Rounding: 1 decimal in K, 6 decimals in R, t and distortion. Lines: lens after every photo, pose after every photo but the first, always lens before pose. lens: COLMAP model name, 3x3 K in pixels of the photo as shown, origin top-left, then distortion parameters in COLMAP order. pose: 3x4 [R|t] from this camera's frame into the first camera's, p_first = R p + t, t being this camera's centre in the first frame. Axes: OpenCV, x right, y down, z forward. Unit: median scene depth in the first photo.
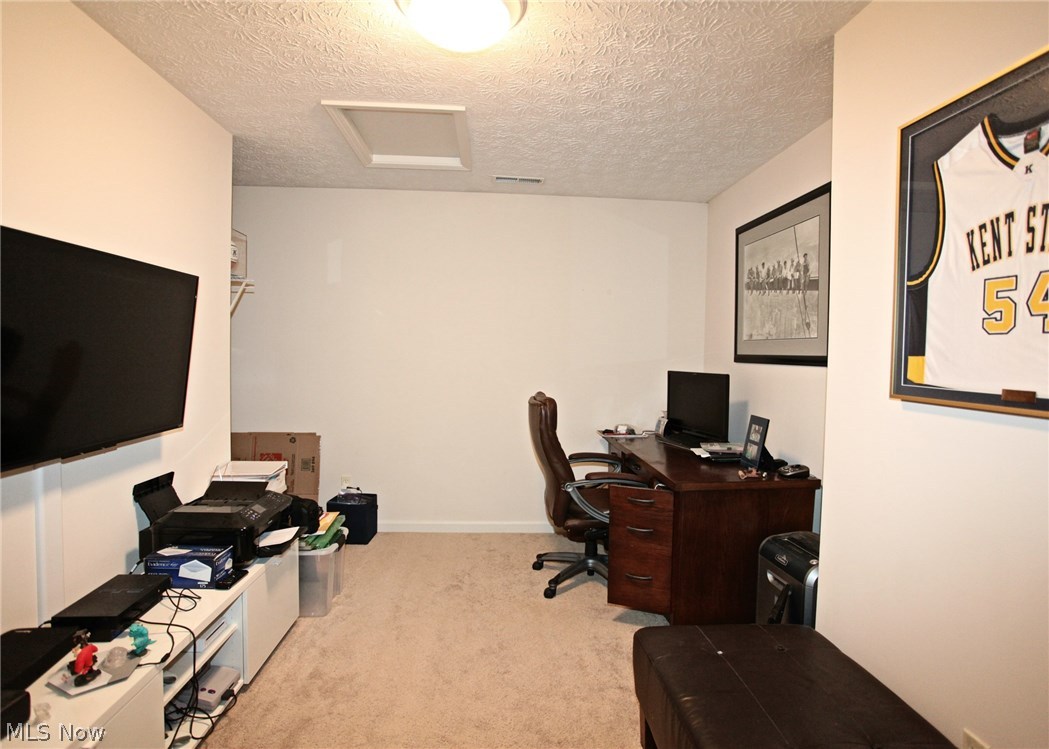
lens RADIAL K [[553.1, 0, 524.7], [0, 553.1, 371.6], [0, 0, 1]] dist [-0.072097, 0.028259]
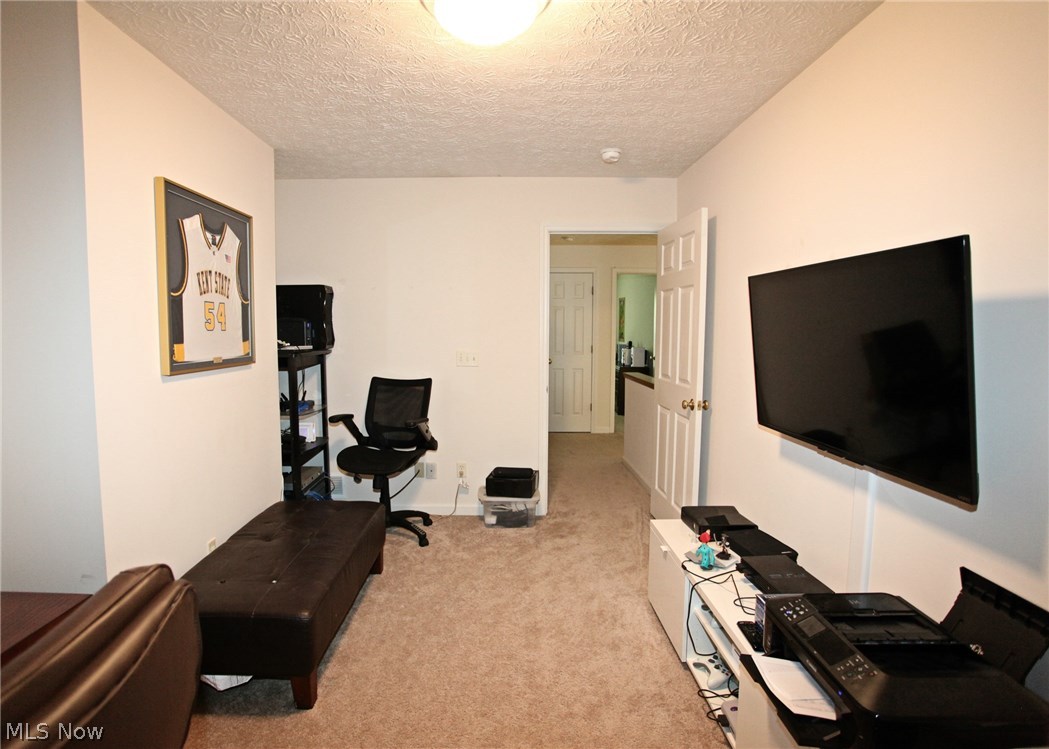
lens RADIAL K [[553.1, 0, 522.4], [0, 553.1, 373.8], [0, 0, 1]] dist [-0.072097, 0.028259]
pose [[-0.999596, -0.024076, 0.015077, -0.299056], [-0.022014, 0.991973, 0.124521, -0.181429], [-0.017953, 0.124139, -0.992102, 2.904267]]
